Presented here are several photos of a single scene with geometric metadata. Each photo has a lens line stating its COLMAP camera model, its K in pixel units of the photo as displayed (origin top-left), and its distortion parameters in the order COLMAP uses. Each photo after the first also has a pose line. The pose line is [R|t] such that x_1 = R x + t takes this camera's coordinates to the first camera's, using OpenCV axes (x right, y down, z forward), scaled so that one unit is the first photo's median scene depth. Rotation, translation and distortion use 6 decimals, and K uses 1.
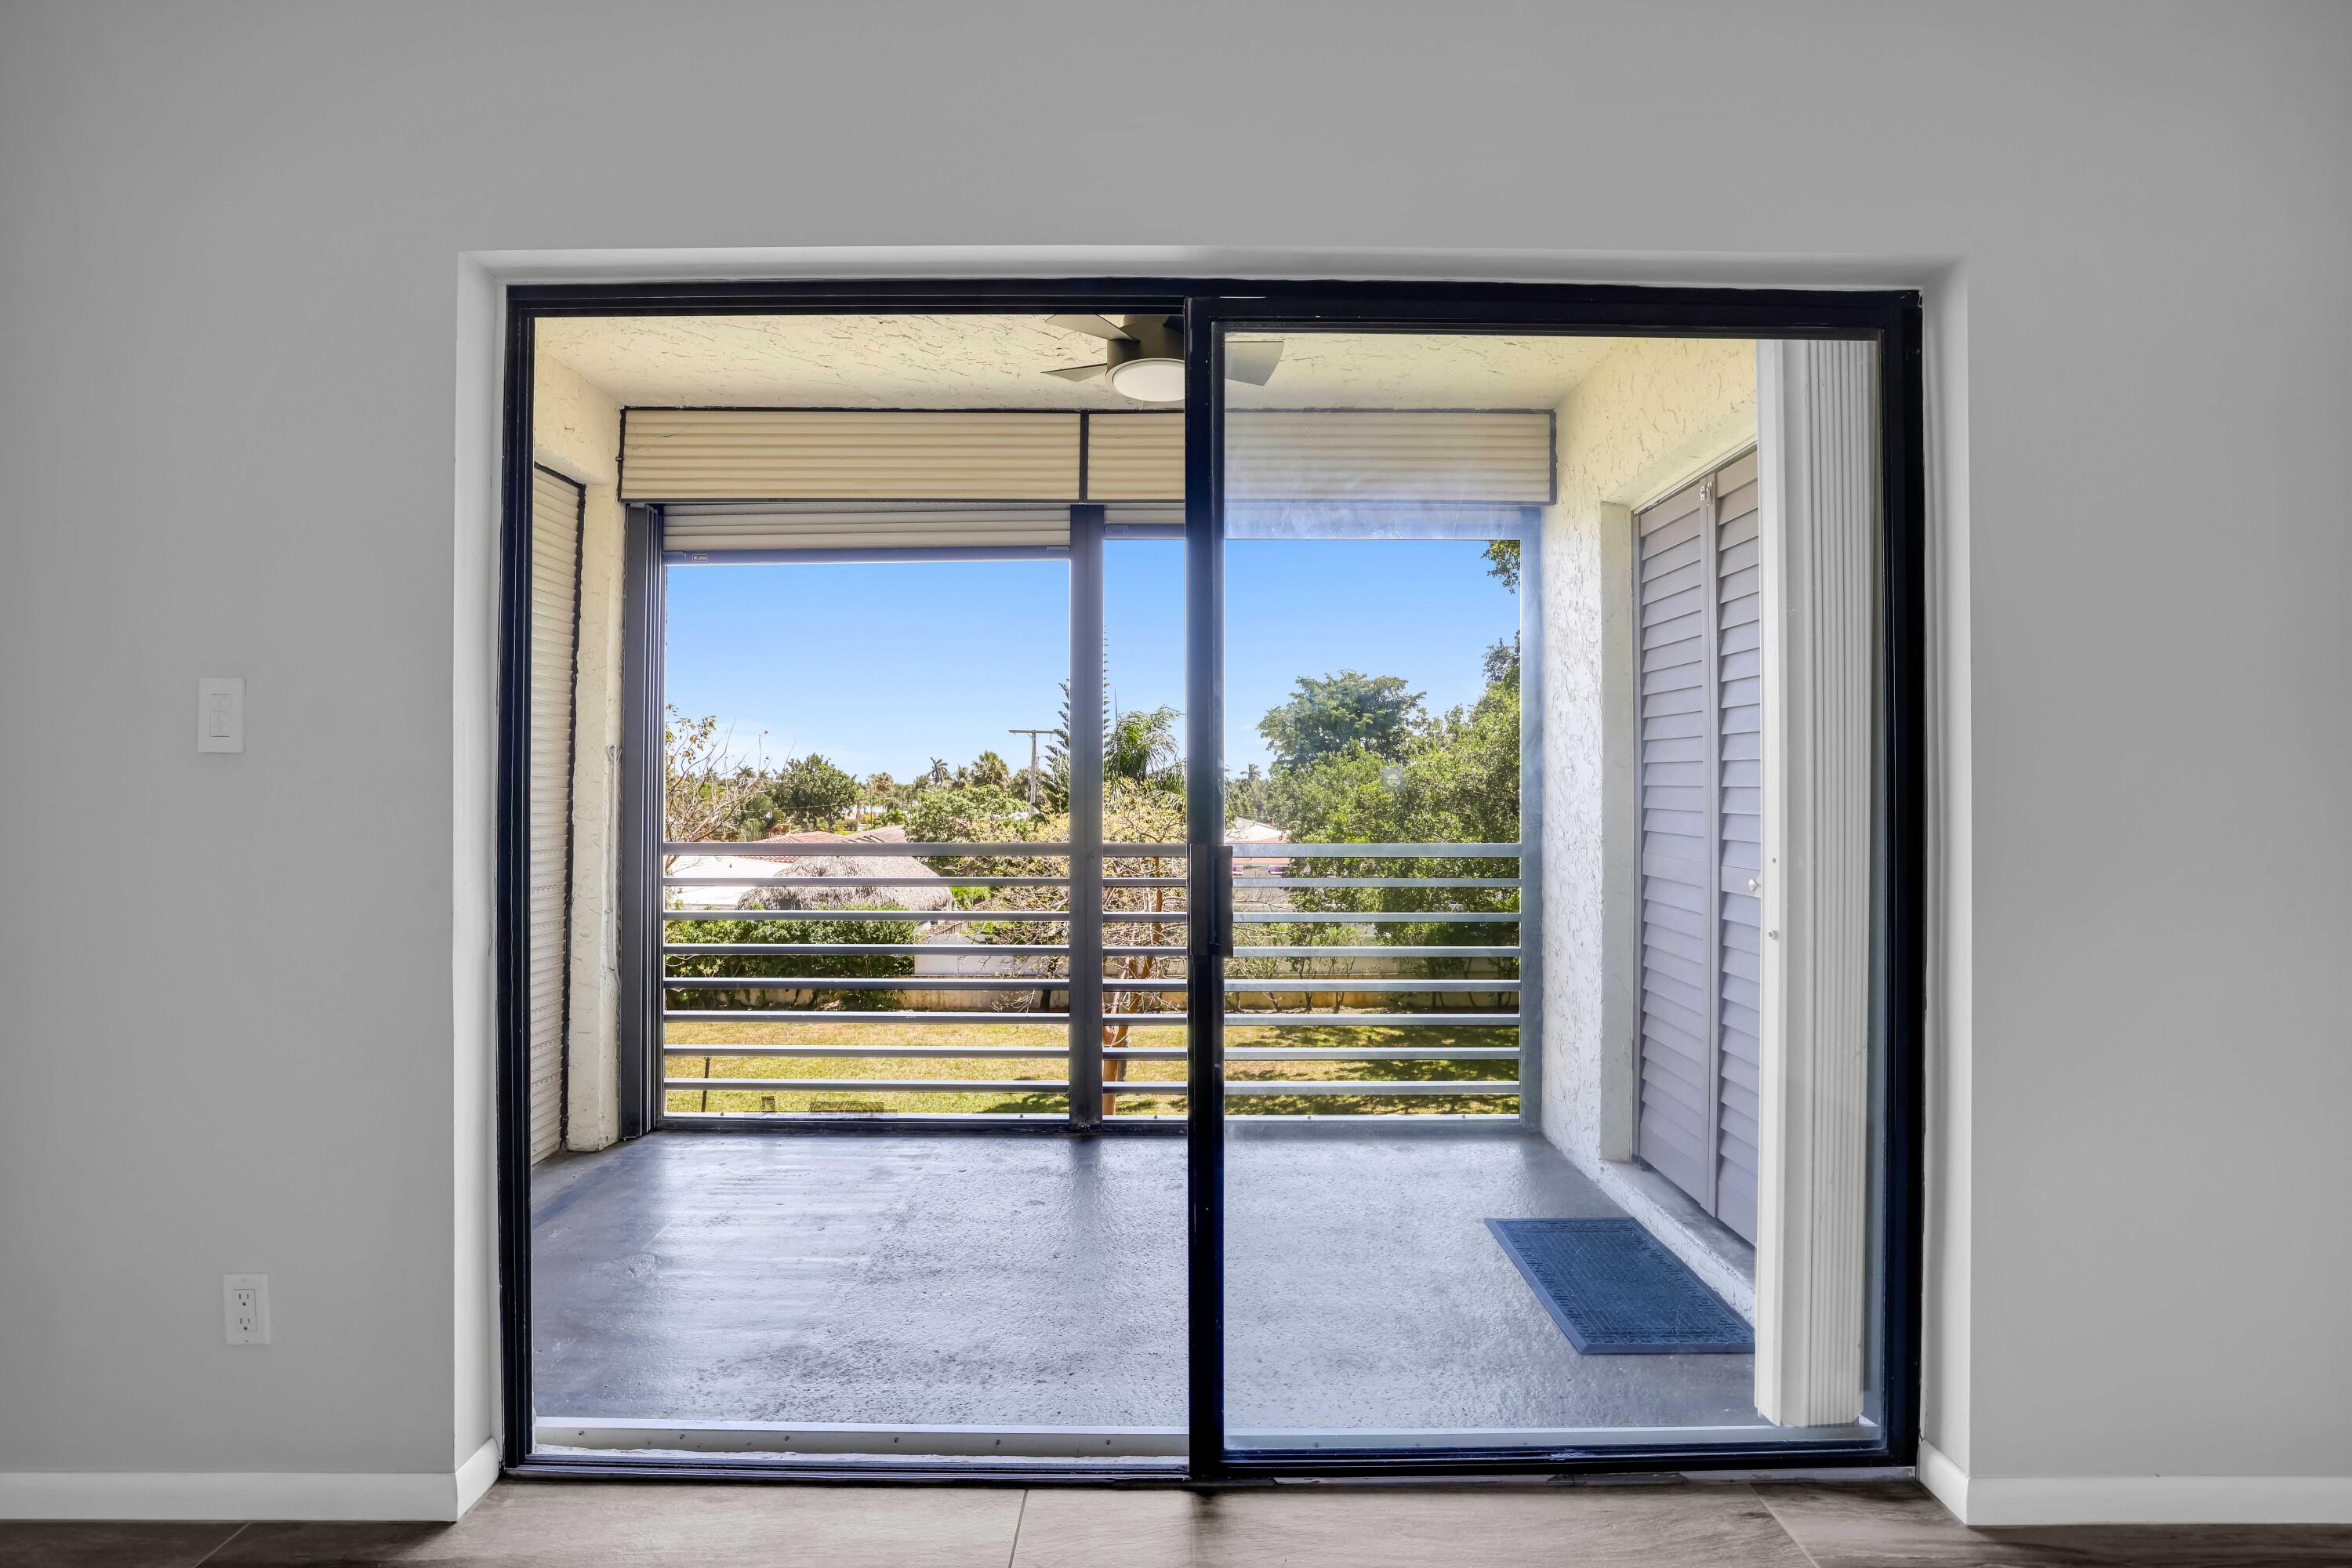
lens RADIAL K [[1039.9, 0, 1176.0], [0, 1039.9, 784.0], [0, 0, 1]] dist [-0.052684, 0.021449]
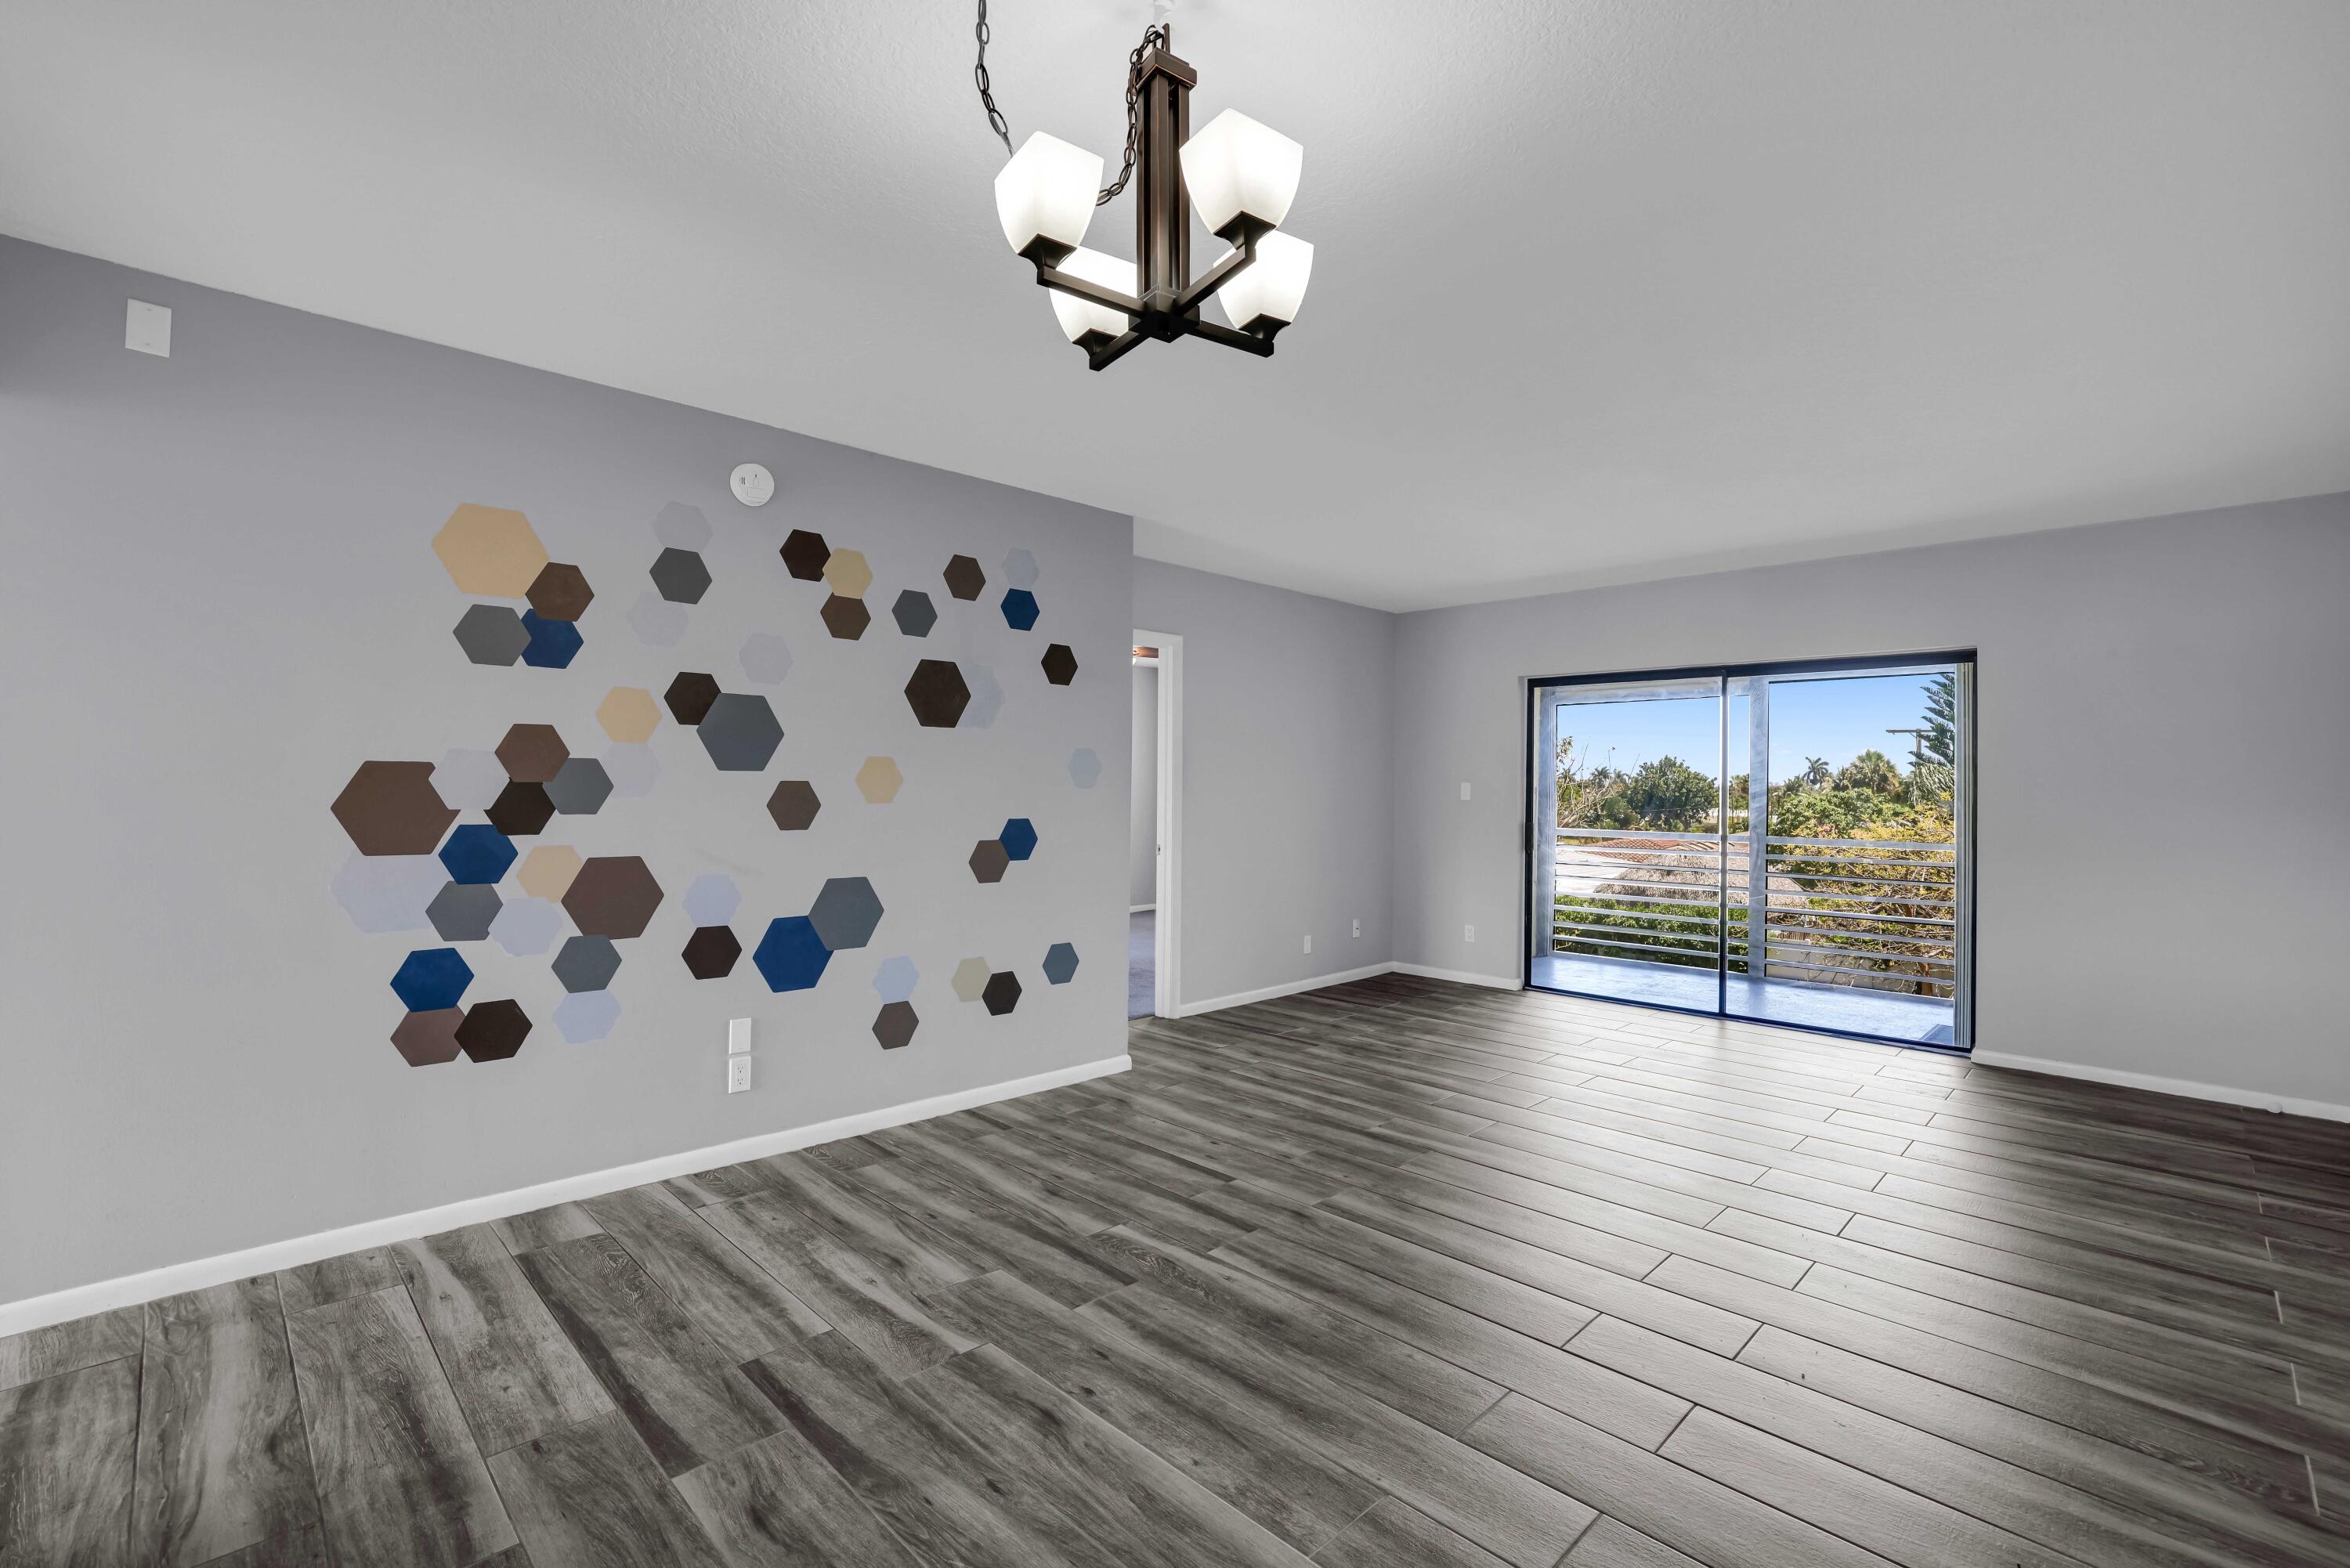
lens RADIAL K [[1038.9, 0, 1175.0], [0, 1038.9, 784.0], [0, 0, 1]] dist [-0.052684, 0.021449]
pose [[0.705071, 0.002690, -0.709132, 0.043011], [-0.003347, 0.999994, 0.000465, -0.003381], [0.709129, 0.002046, 0.705076, -0.098500]]
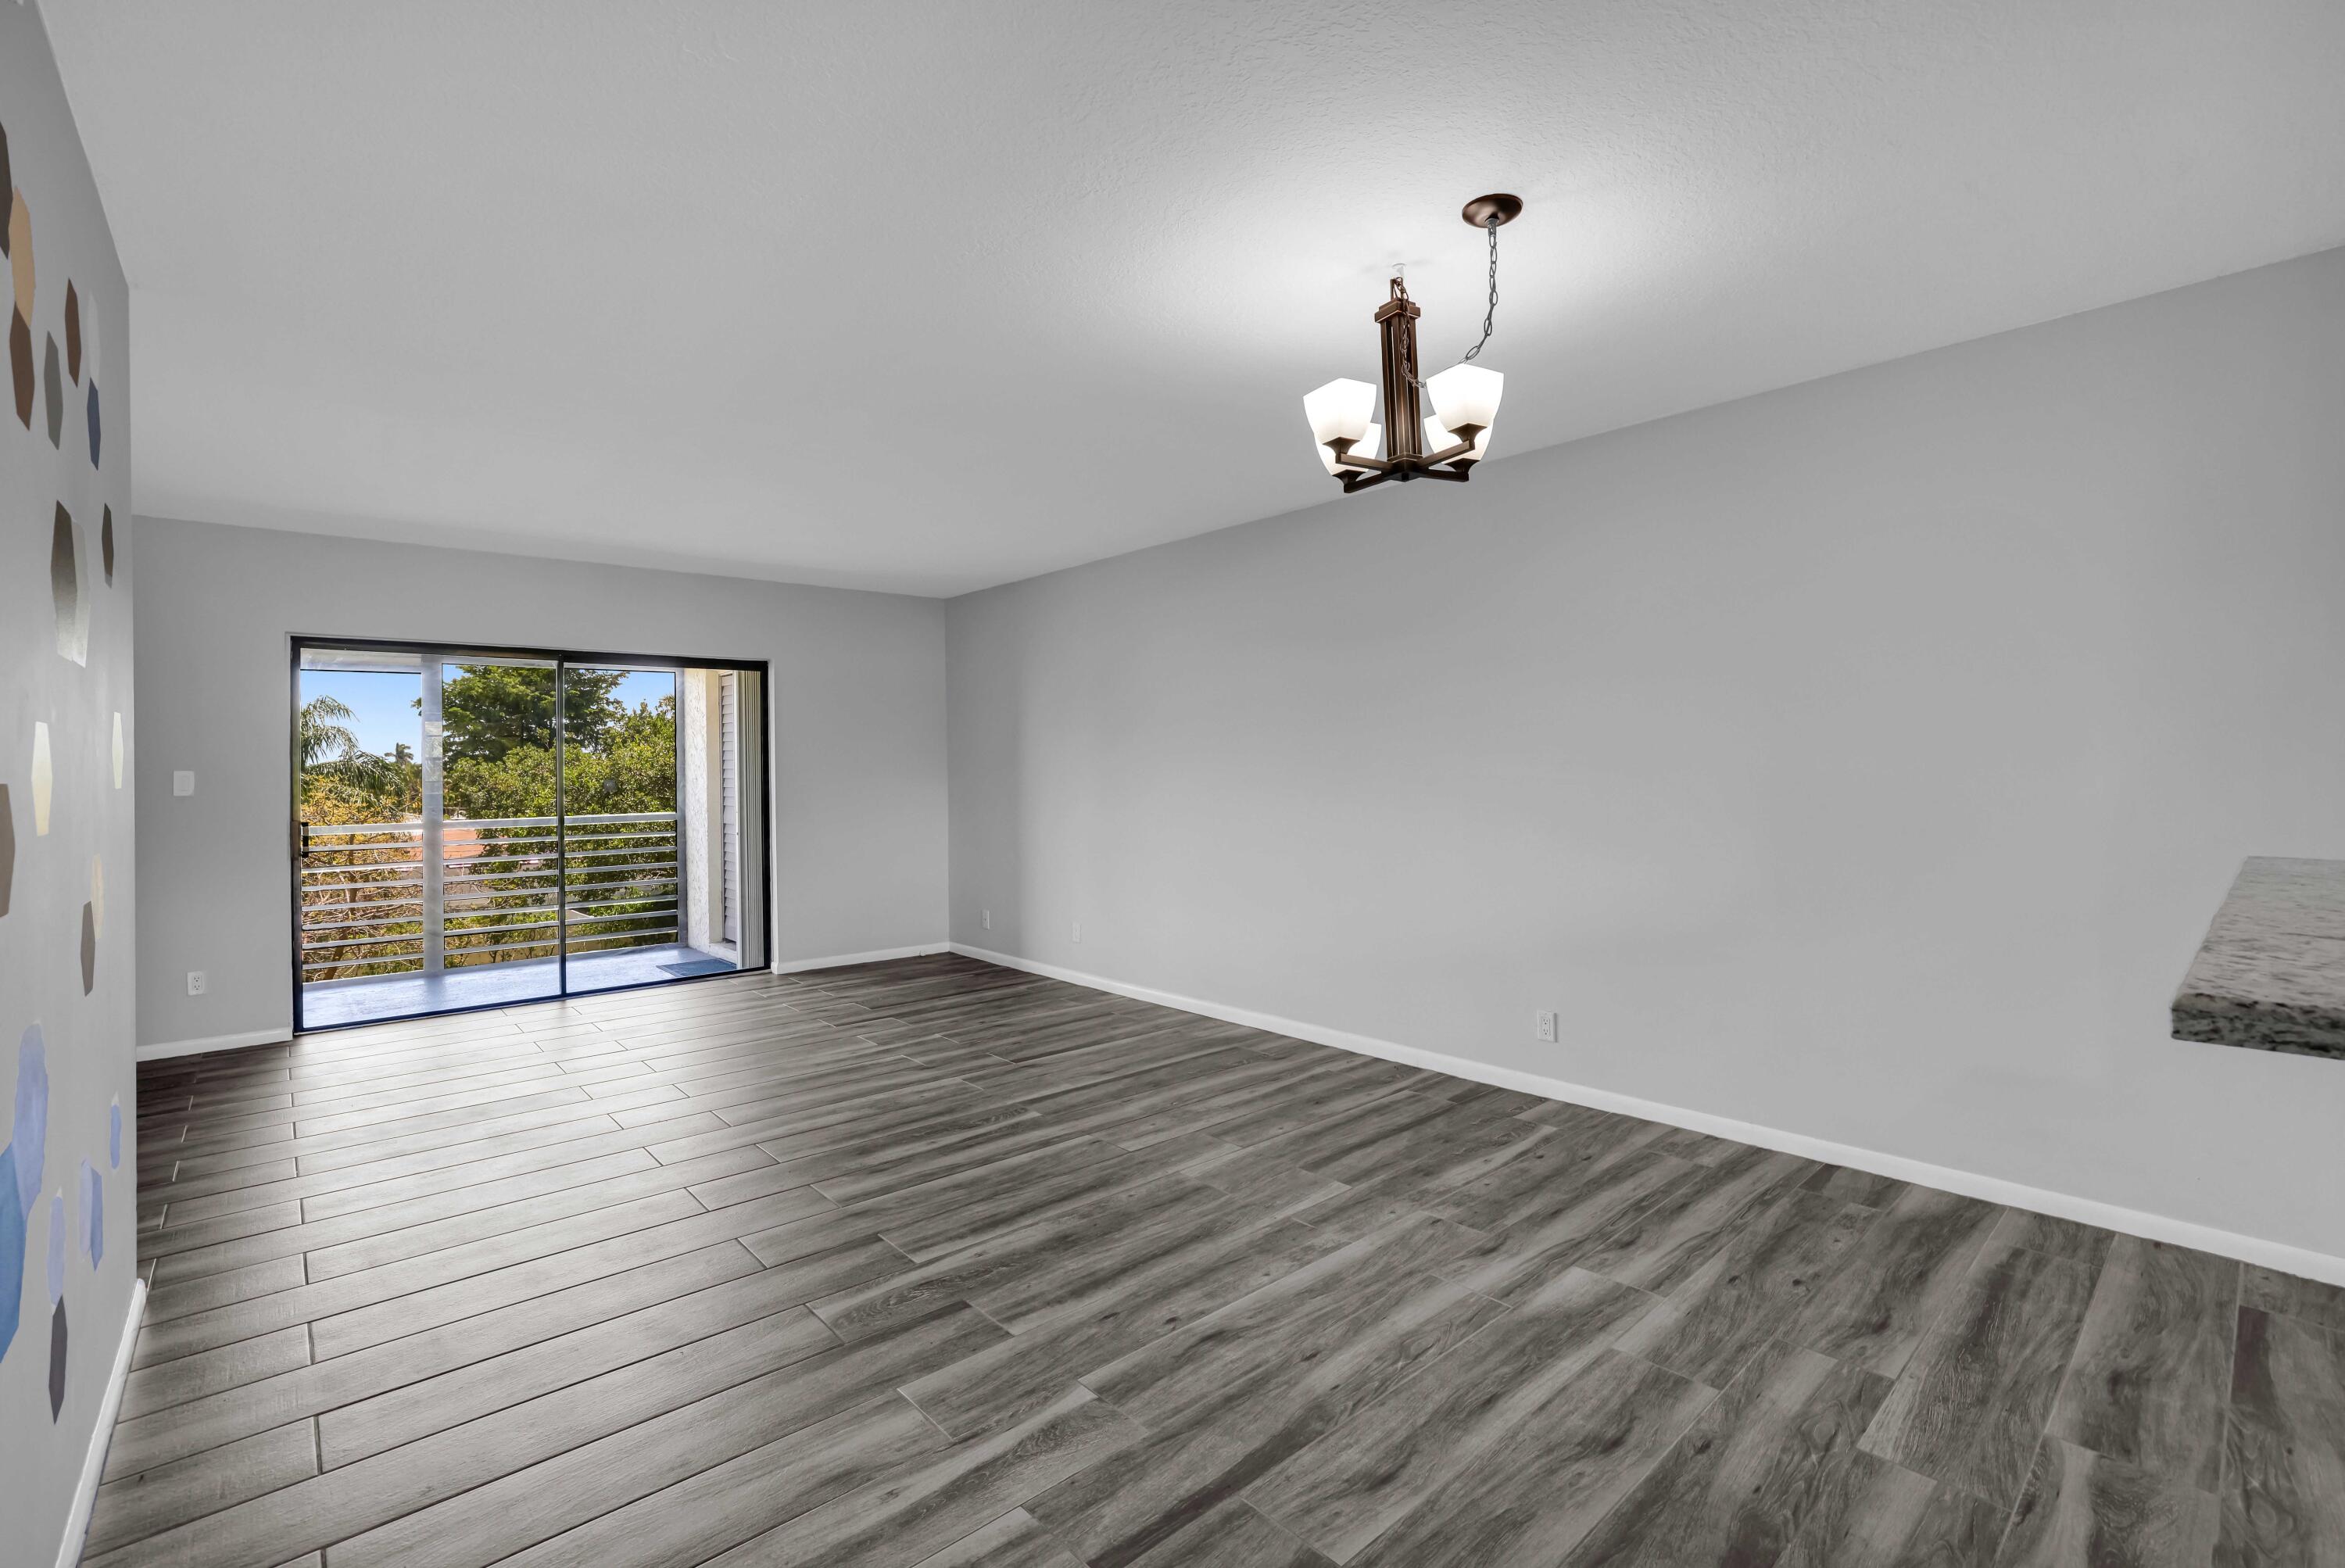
lens RADIAL K [[1022.2, 0, 1184.6], [0, 1022.2, 786.4], [0, 0, 1]] dist [-0.037063, 0.011966]
pose [[0.740222, -0.024713, 0.671908, -0.024589], [0.008794, 0.999595, 0.027077, -0.003797], [-0.672305, -0.014134, 0.740140, -0.105933]]
